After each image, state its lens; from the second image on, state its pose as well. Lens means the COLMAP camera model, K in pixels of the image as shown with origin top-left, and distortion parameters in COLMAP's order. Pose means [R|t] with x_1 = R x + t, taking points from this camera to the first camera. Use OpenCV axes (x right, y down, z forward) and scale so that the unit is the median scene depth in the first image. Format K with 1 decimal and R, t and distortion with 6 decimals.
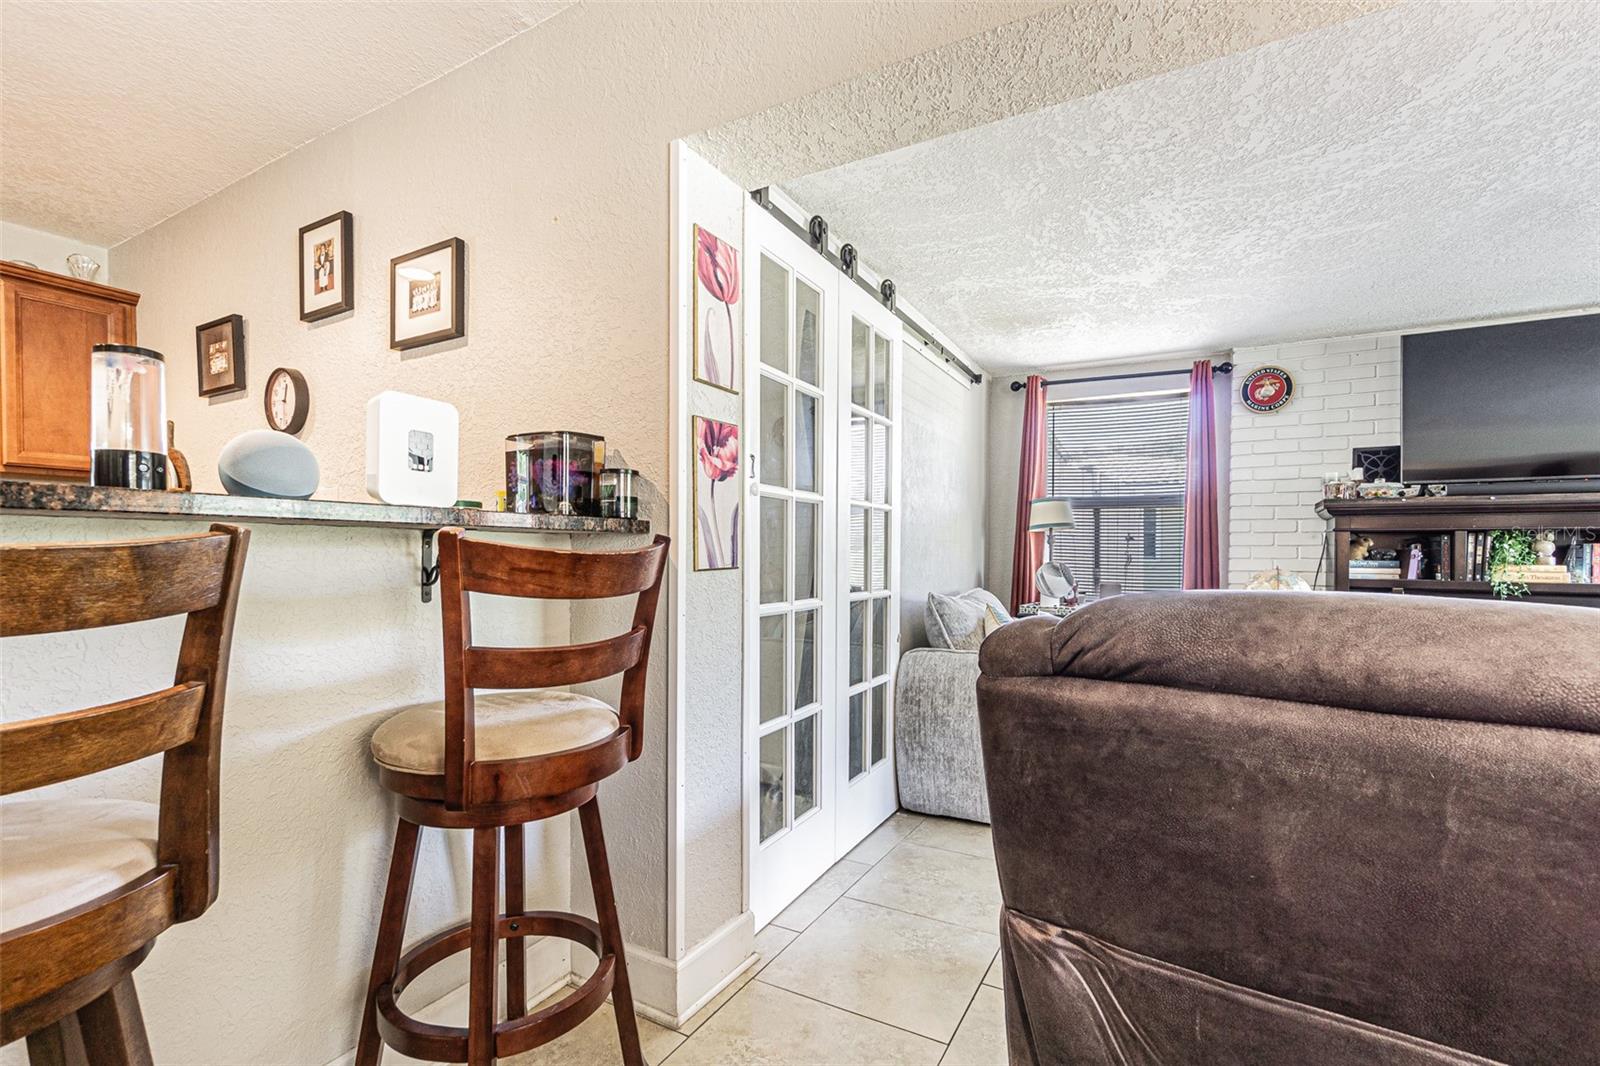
lens RADIAL K [[699.8, 0, 792.7], [0, 699.8, 549.3], [0, 0, 1]] dist [-0.018816, 0.000460]
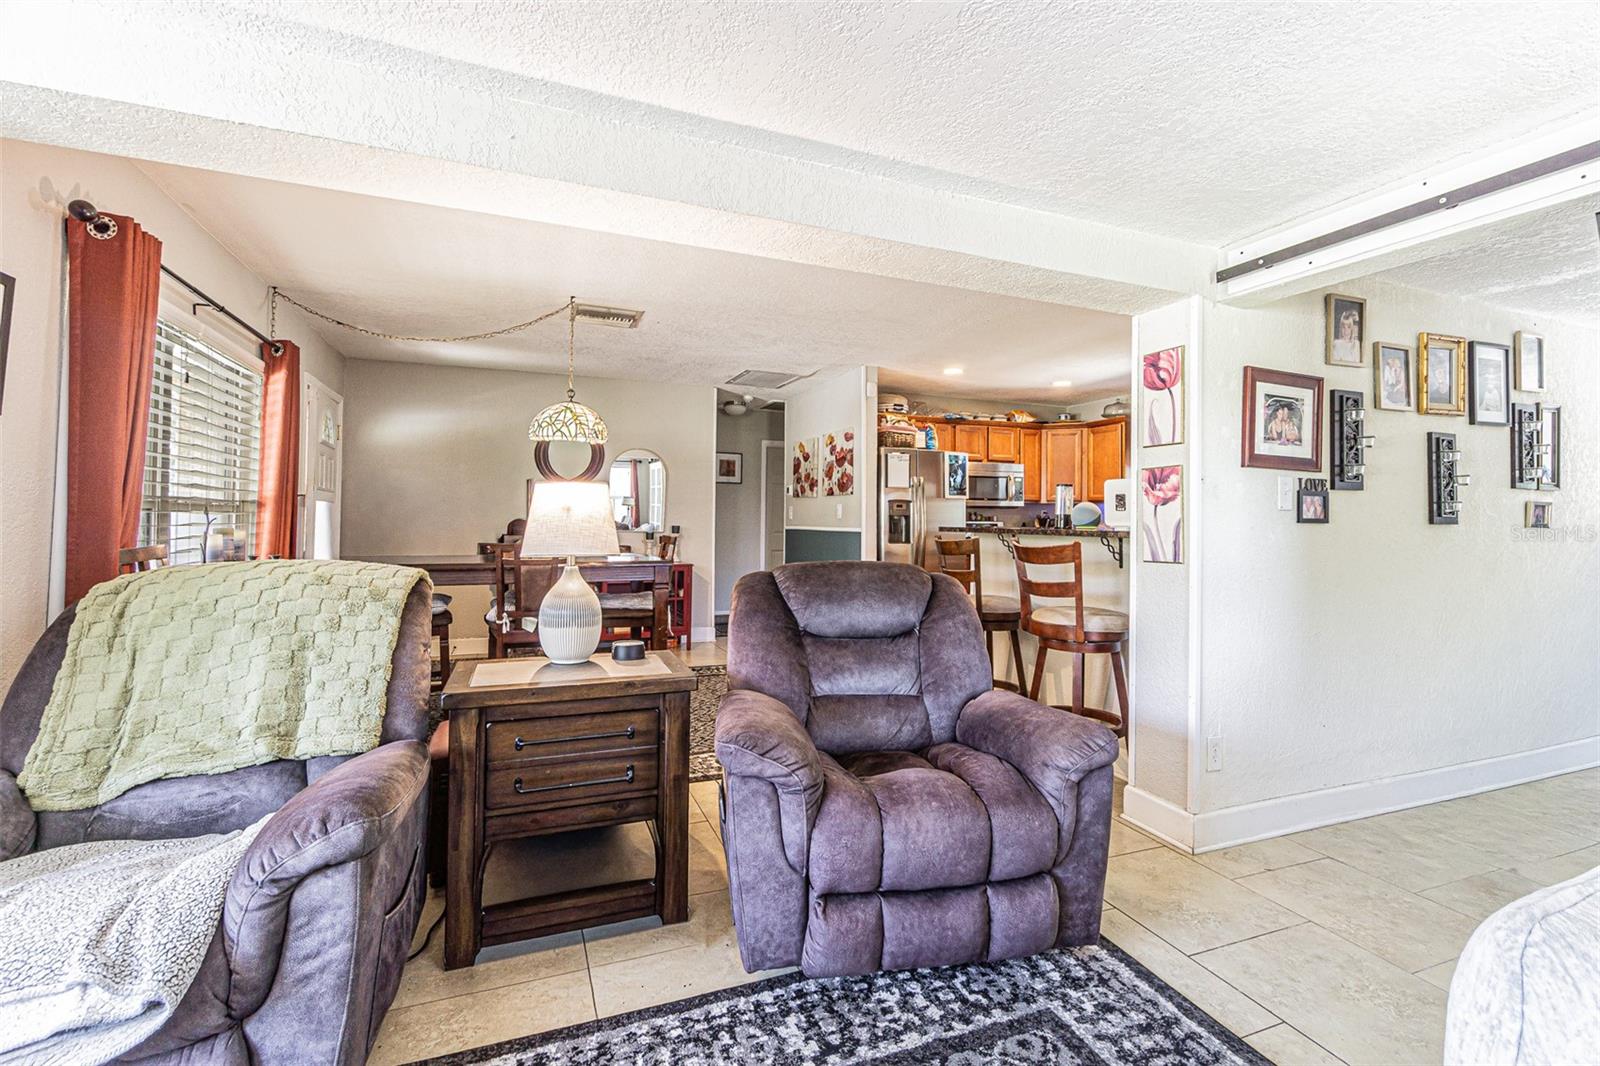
lens RADIAL K [[697.1, 0, 795.6], [0, 697.1, 512.0], [0, 0, 1]] dist [-0.007170, 0.000498]
pose [[-0.618396, -0.024436, -0.785487, 1.041495], [-0.015678, 0.999701, -0.018758, -0.025856], [0.785710, 0.000715, -0.618594, 0.844815]]
